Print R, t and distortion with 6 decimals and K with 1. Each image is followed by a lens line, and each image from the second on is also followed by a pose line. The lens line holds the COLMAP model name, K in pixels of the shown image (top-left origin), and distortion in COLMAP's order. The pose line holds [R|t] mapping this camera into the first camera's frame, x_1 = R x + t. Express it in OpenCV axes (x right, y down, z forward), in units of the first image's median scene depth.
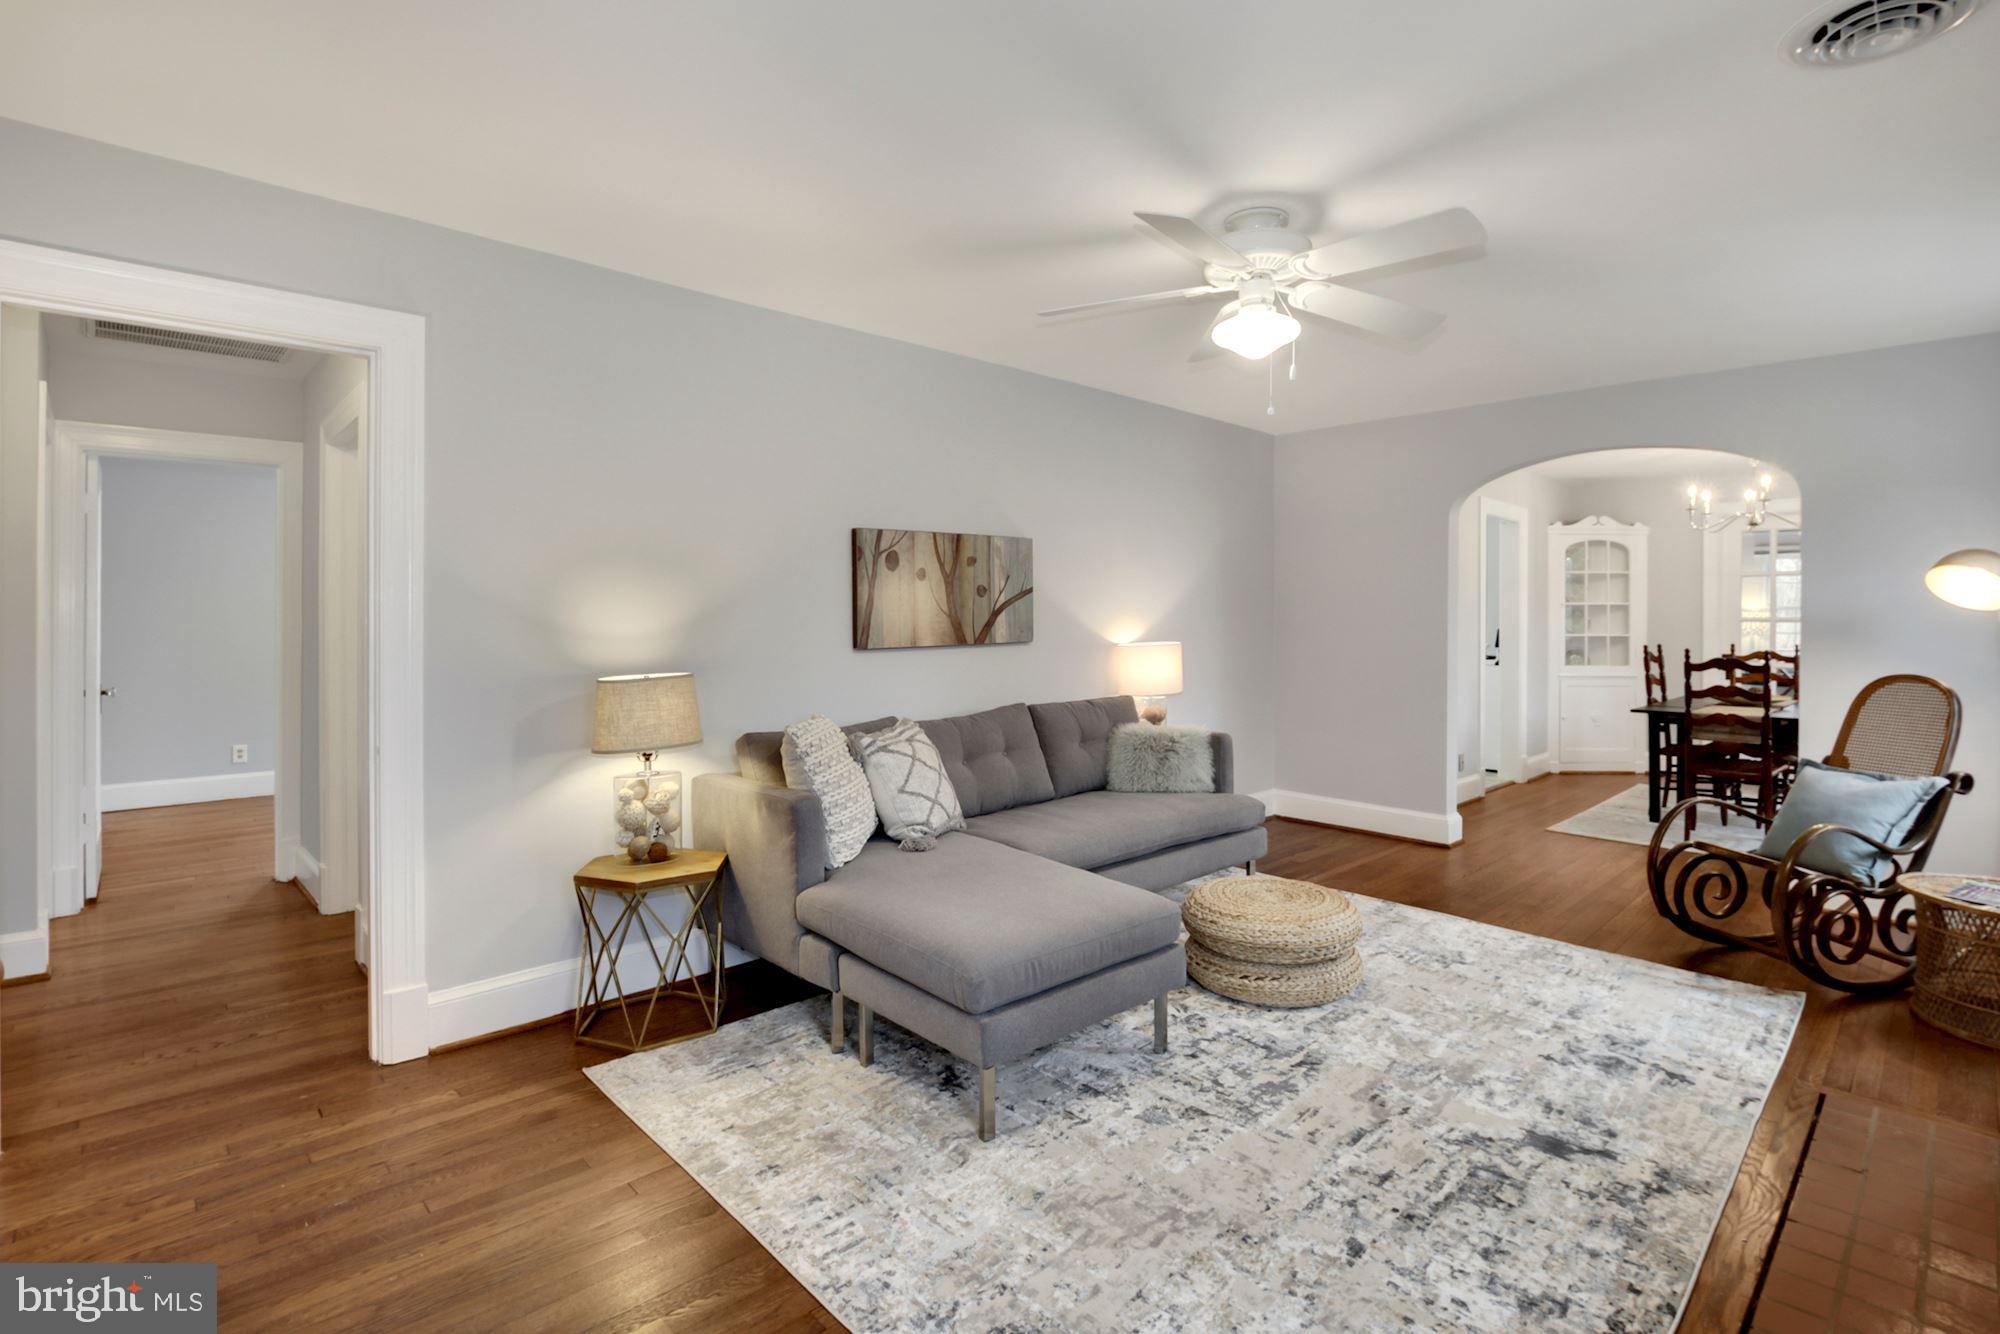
lens RADIAL K [[946.4, 0, 1015.2], [0, 946.4, 623.8], [0, 0, 1]] dist [-0.019868, -0.000884]
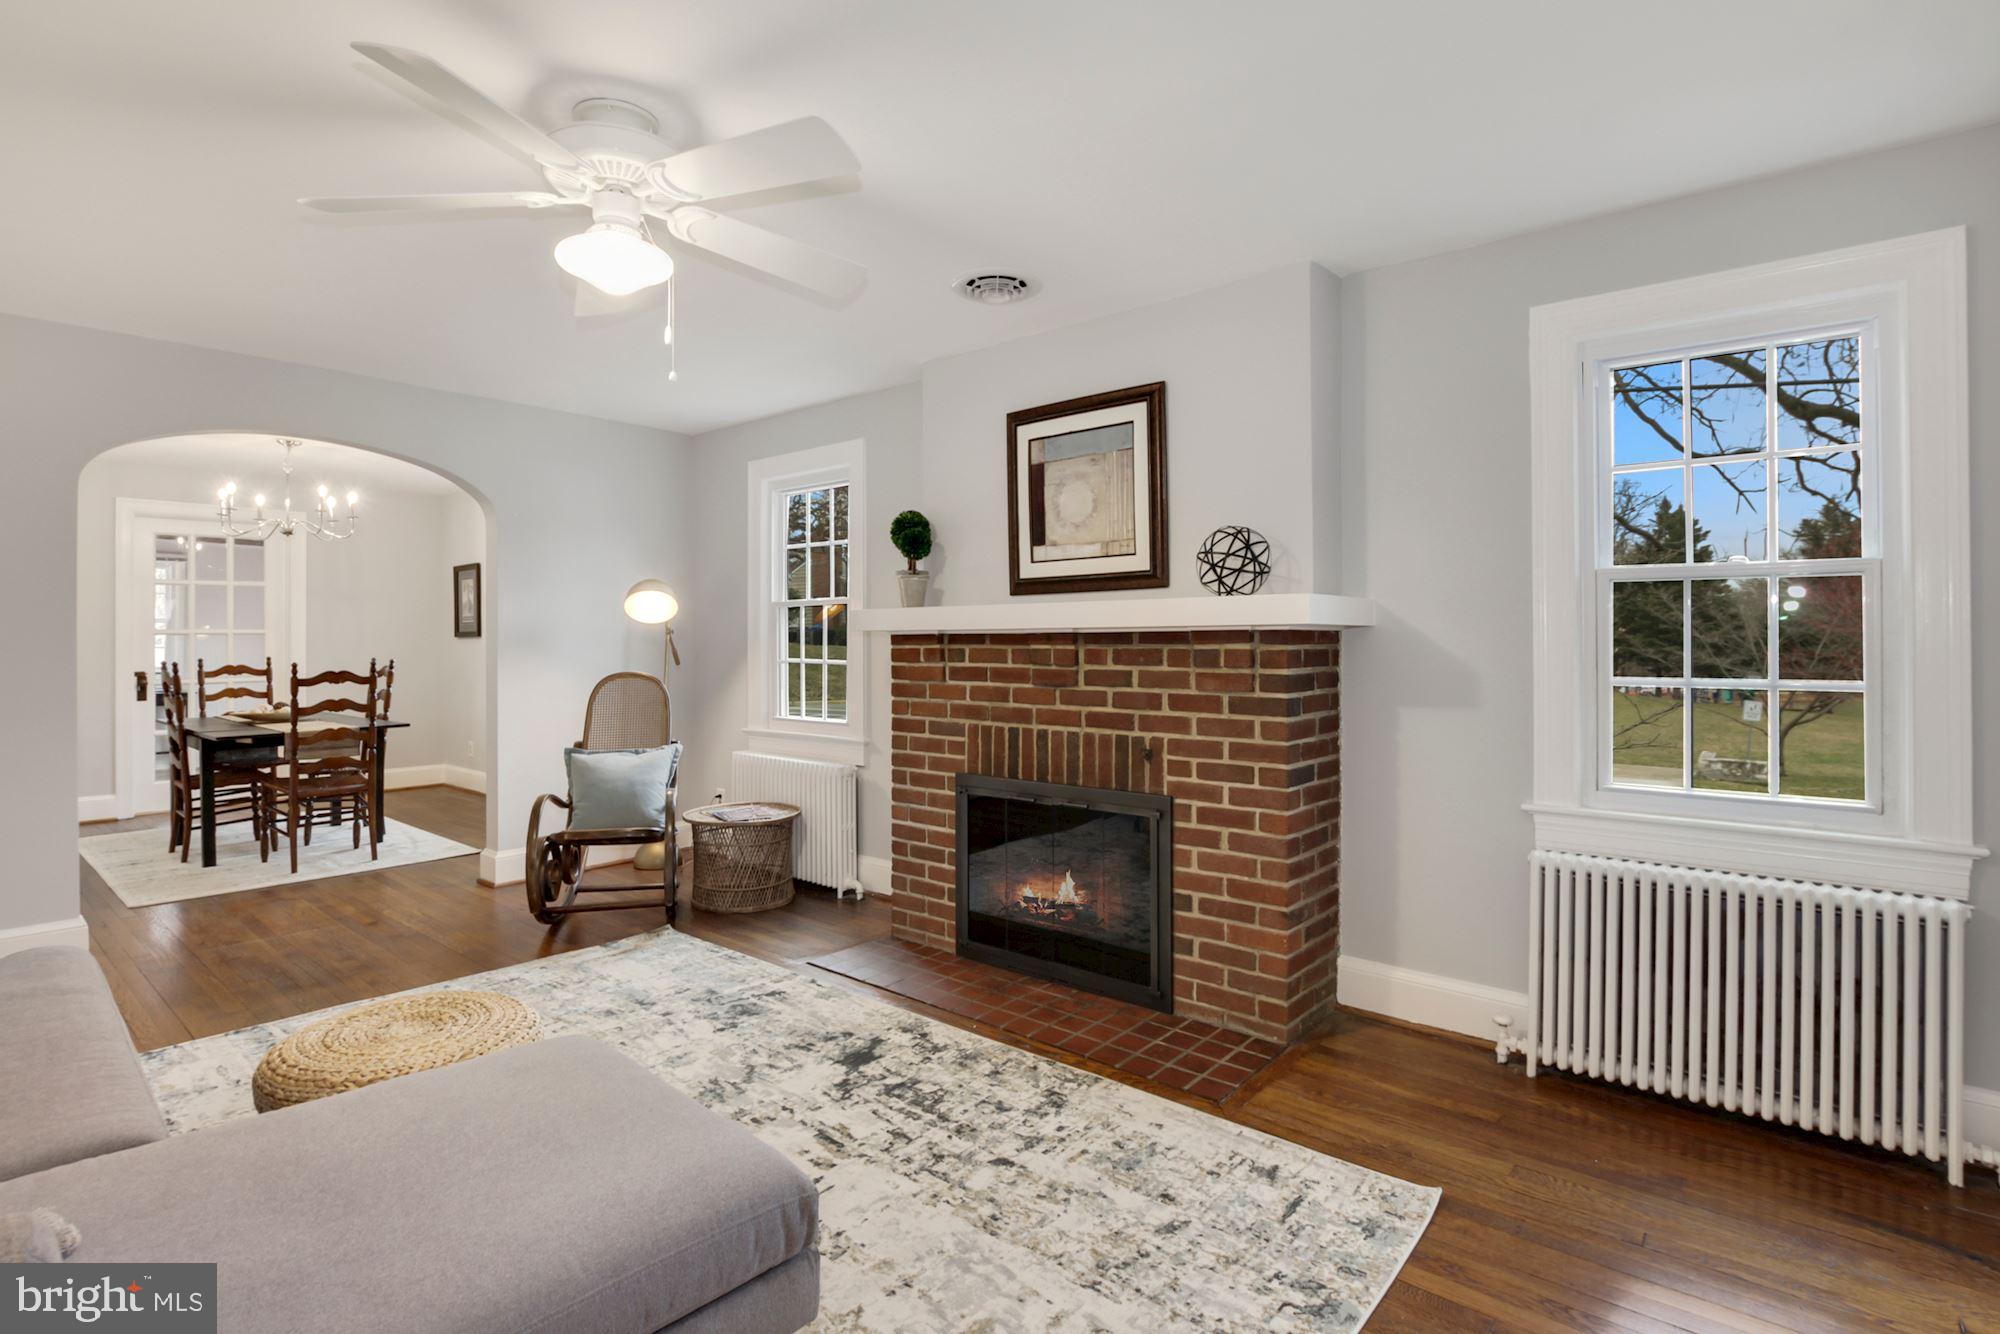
lens RADIAL K [[946.4, 0, 1038.3], [0, 946.4, 625.5], [0, 0, 1]] dist [-0.019868, -0.000884]
pose [[-0.107727, 0.006219, 0.994161, -0.582877], [0.007409, 0.999958, -0.005452, 0.000340], [-0.994153, 0.006778, -0.107769, 0.768190]]
